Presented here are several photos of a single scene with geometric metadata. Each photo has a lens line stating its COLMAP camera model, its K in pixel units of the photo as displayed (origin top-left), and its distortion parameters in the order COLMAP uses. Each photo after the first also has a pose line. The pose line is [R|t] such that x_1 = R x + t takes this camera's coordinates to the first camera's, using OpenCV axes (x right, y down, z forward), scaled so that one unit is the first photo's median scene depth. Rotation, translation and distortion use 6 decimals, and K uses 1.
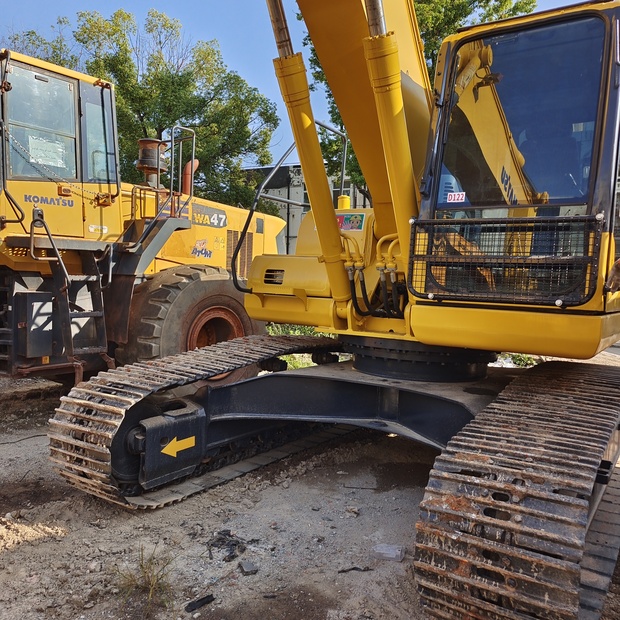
lens RADIAL K [[569.6, 0, 310.0], [0, 569.6, 310.0], [0, 0, 1]] dist [0.042874, 0.007611]
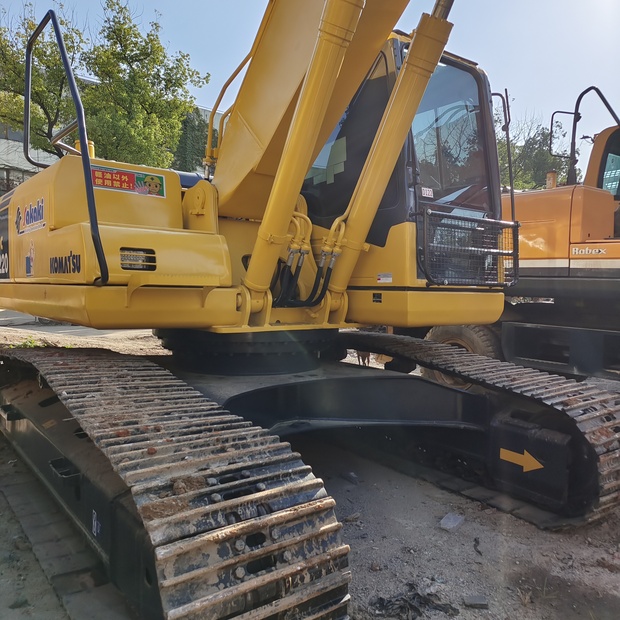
lens RADIAL K [[569.6, 0, 310.0], [0, 569.6, 310.0], [0, 0, 1]] dist [0.042874, 0.007611]
pose [[0.320465, -0.080801, 0.943808, -0.751902], [0.042365, 0.996581, 0.070934, -0.046447], [-0.946313, 0.017253, 0.322792, 0.735443]]
